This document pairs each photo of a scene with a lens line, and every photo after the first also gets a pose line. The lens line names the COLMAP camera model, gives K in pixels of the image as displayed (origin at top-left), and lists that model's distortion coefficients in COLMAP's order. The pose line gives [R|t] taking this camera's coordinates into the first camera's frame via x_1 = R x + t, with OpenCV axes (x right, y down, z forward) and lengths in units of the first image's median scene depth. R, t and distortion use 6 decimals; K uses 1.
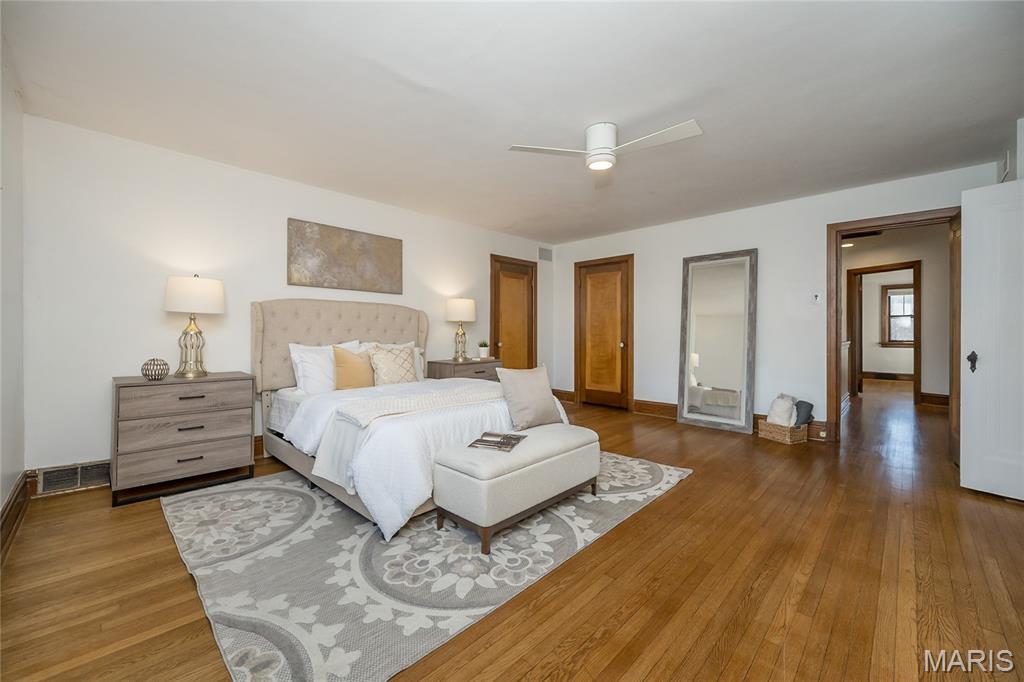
lens RADIAL K [[406.7, 0, 516.9], [0, 406.7, 335.4], [0, 0, 1]] dist [-0.010530, 0.000121]
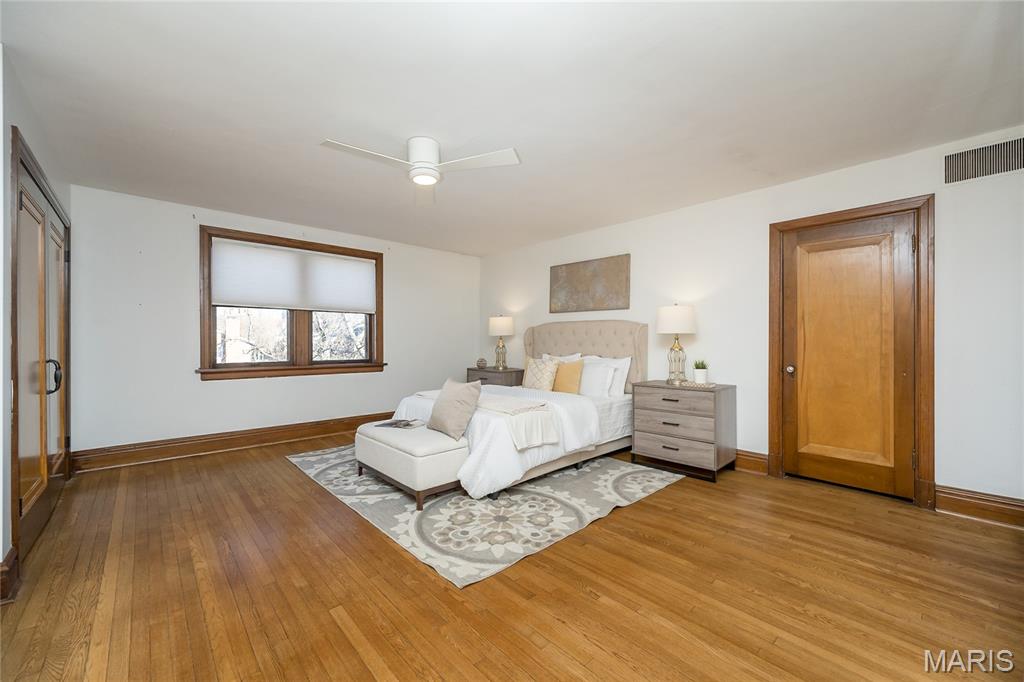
lens RADIAL K [[406.7, 0, 516.9], [0, 406.7, 335.4], [0, 0, 1]] dist [-0.010530, 0.000121]
pose [[-0.054391, -0.014656, -0.998412, 1.132031], [-0.008571, 0.999862, -0.014210, -0.030473], [0.998483, 0.007784, -0.054510, 1.222620]]
